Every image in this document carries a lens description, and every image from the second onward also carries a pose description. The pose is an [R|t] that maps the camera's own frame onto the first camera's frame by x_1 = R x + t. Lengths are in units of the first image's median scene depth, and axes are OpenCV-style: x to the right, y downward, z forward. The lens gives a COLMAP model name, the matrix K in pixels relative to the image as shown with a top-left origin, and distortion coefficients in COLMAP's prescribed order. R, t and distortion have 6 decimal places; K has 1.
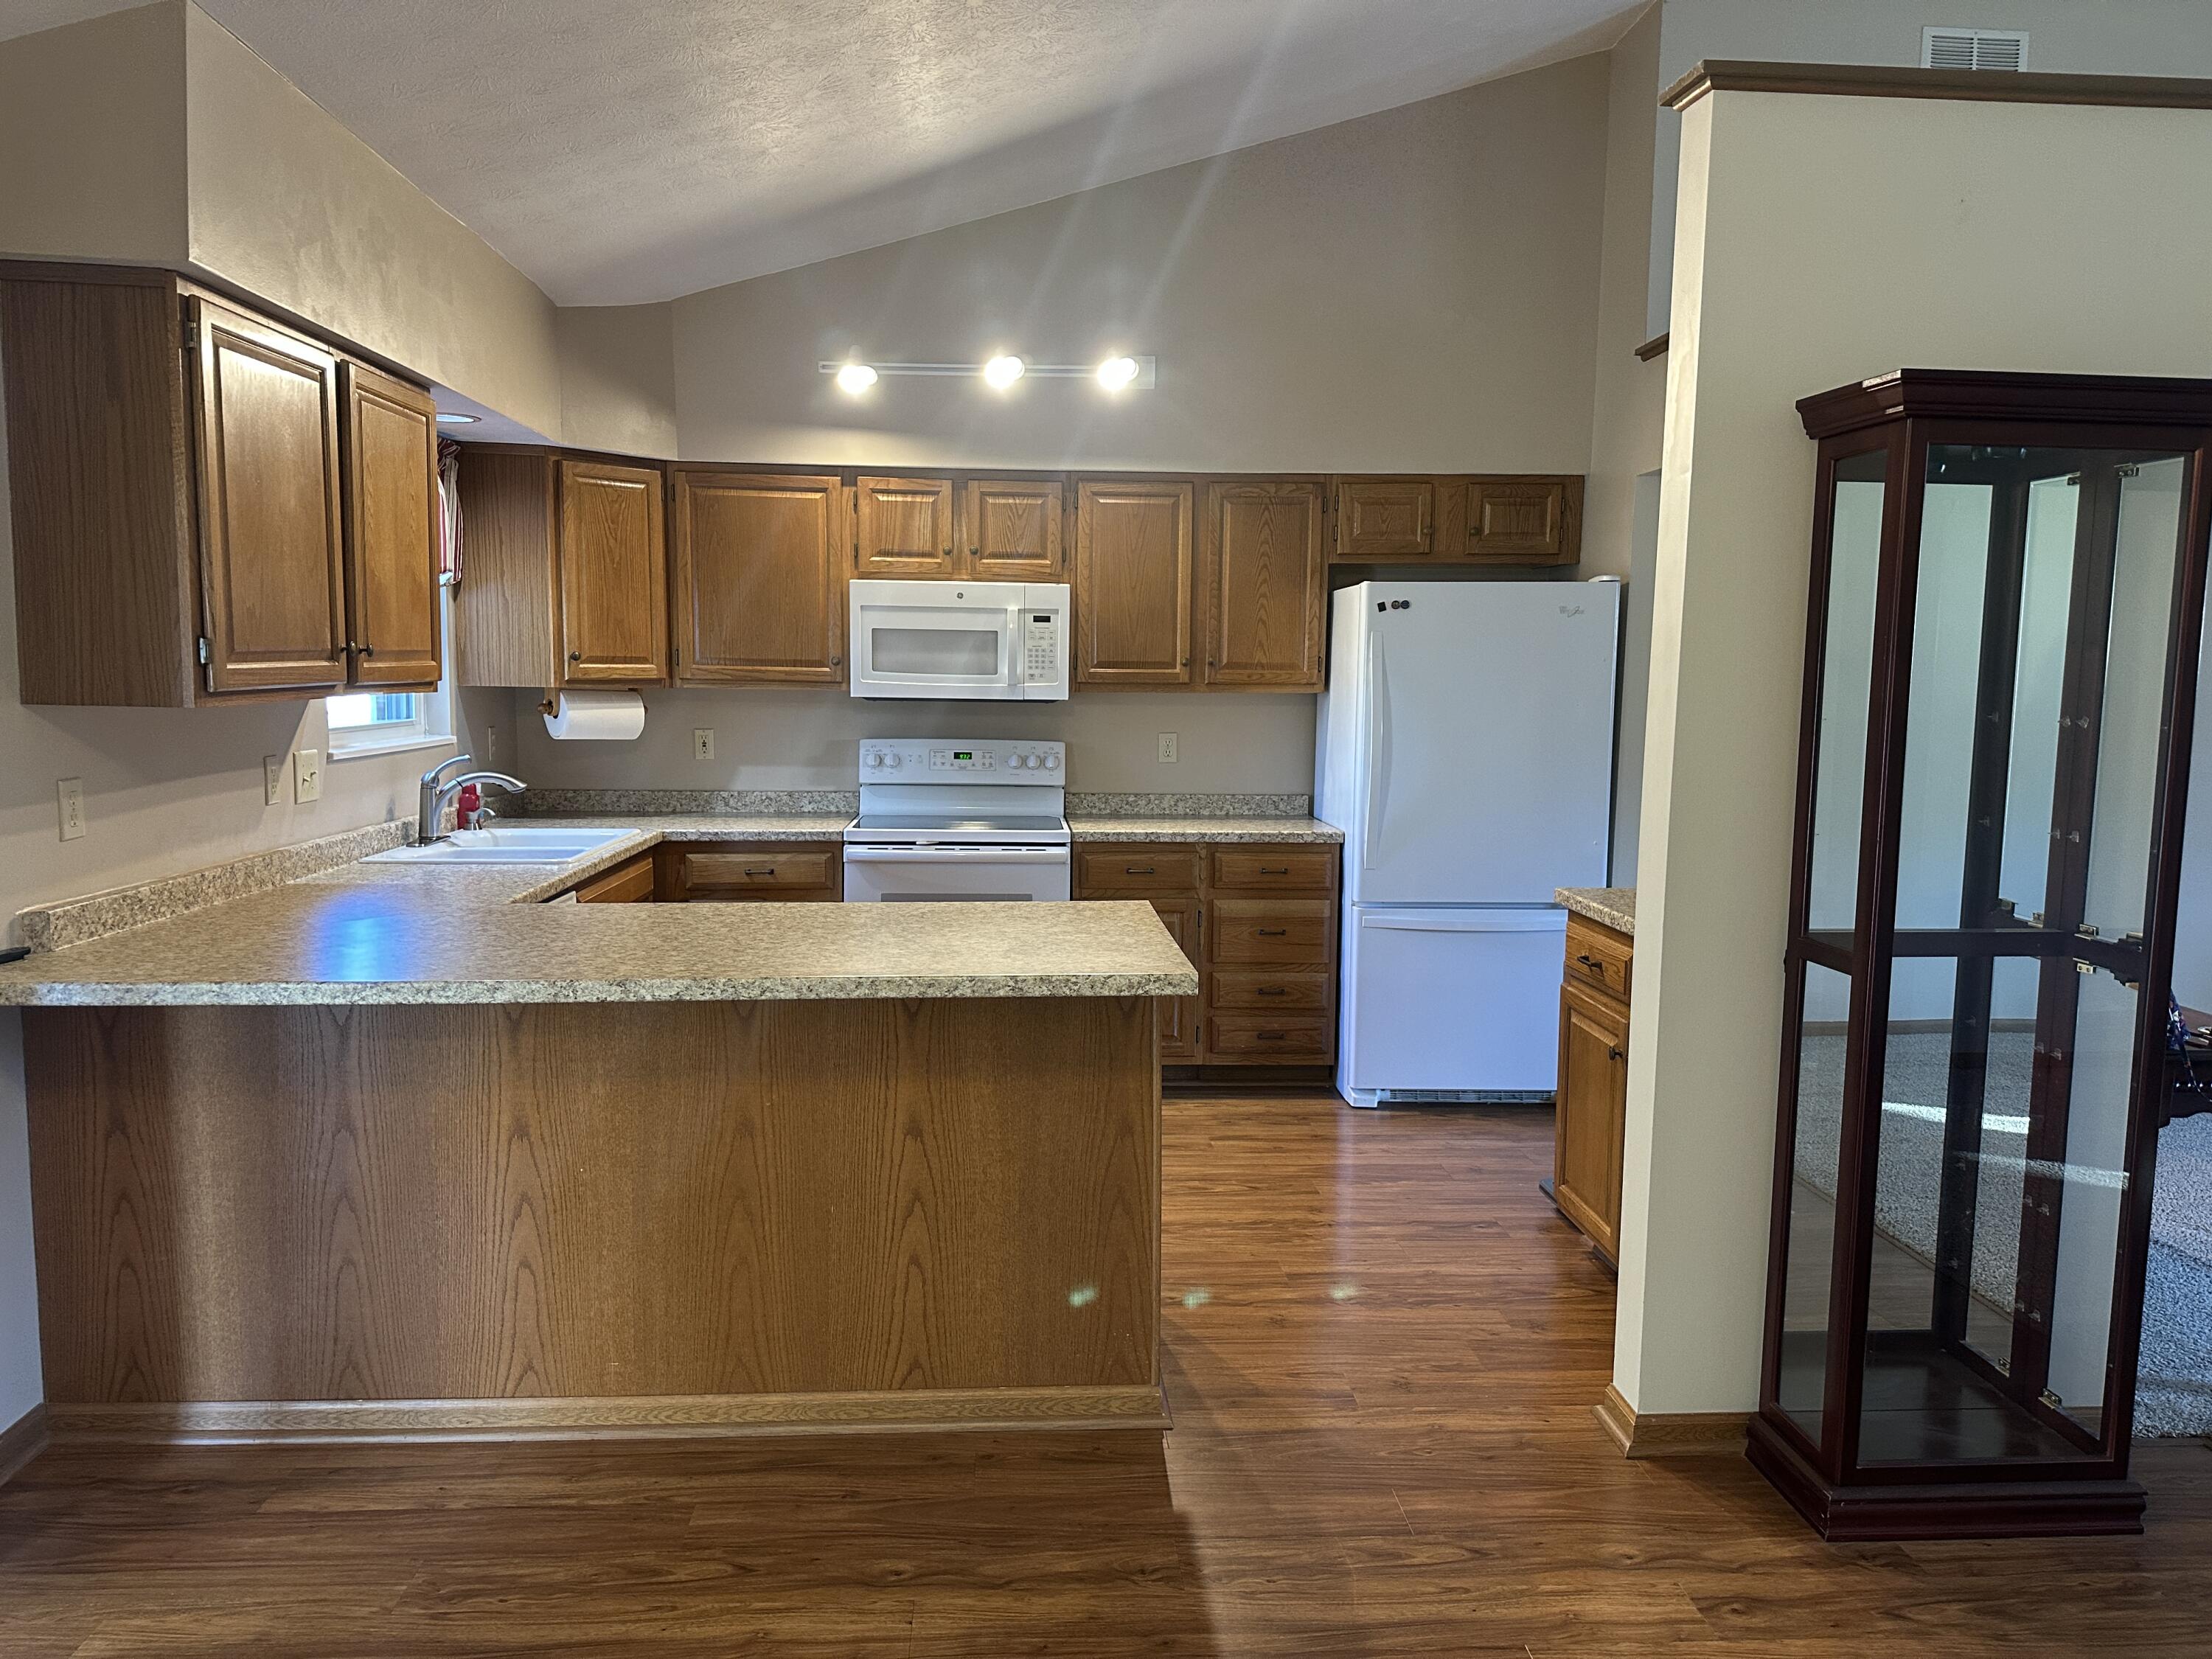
lens RADIAL K [[1558.4, 0, 1087.7], [0, 1558.4, 828.4], [0, 0, 1]] dist [0.071689, -0.102926]
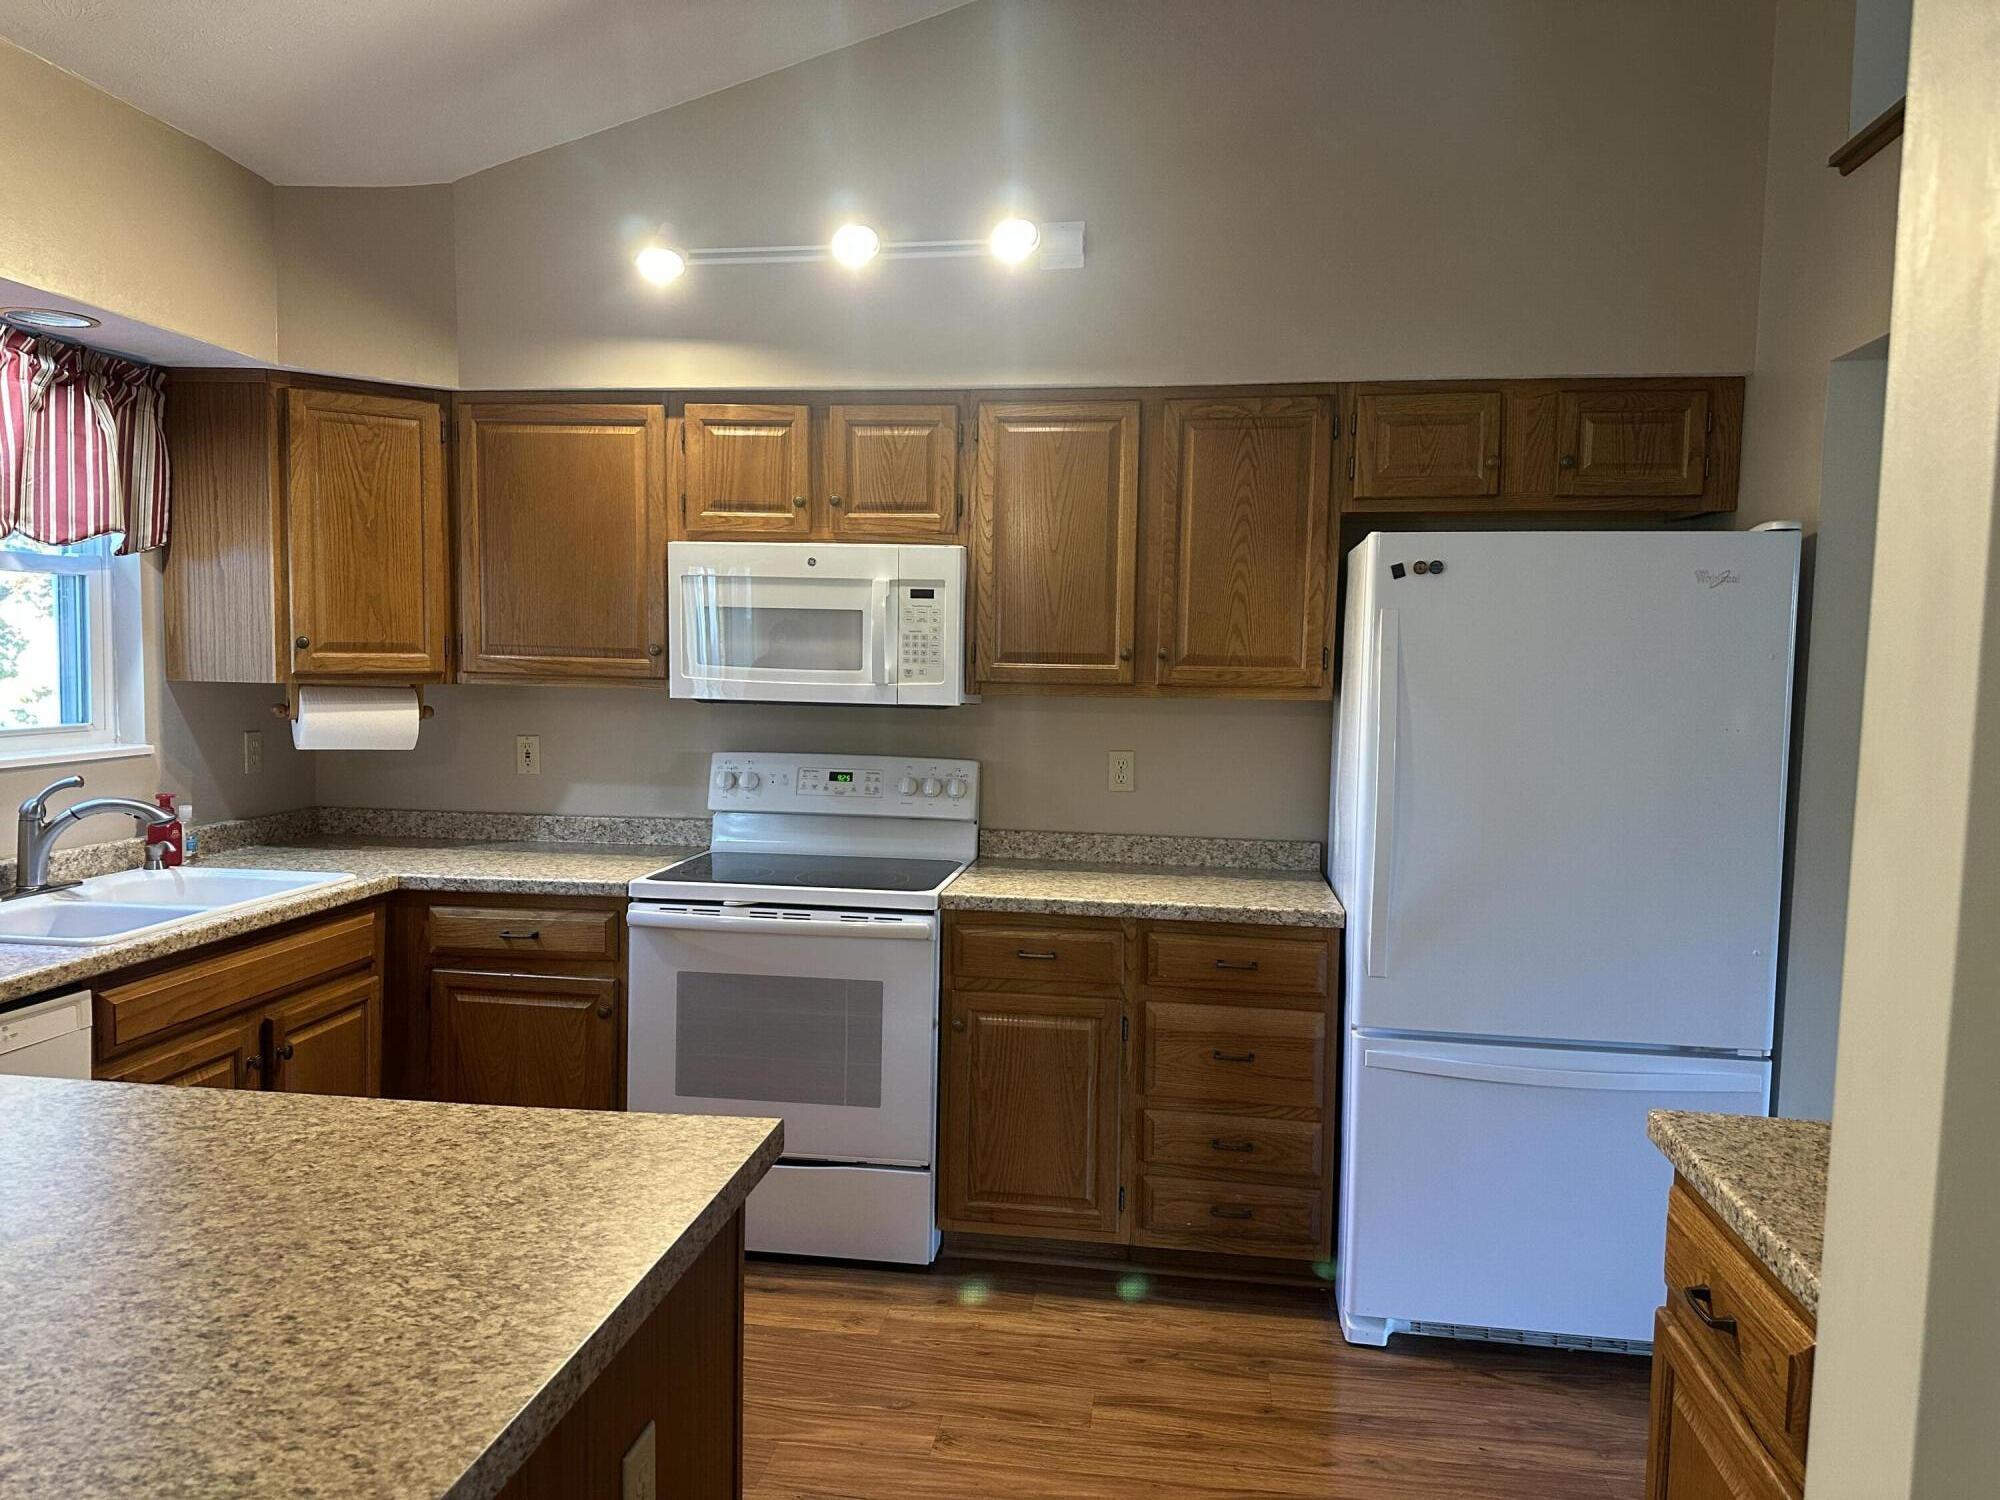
lens RADIAL K [[1409.1, 0, 983.7], [0, 1409.1, 746.8], [0, 0, 1]] dist [0.071689, -0.102926]
pose [[0.978990, 0.019238, -0.203000, 0.134696], [-0.026900, 0.999023, -0.035055, -0.042352], [0.202127, 0.039779, 0.978551, 0.379192]]
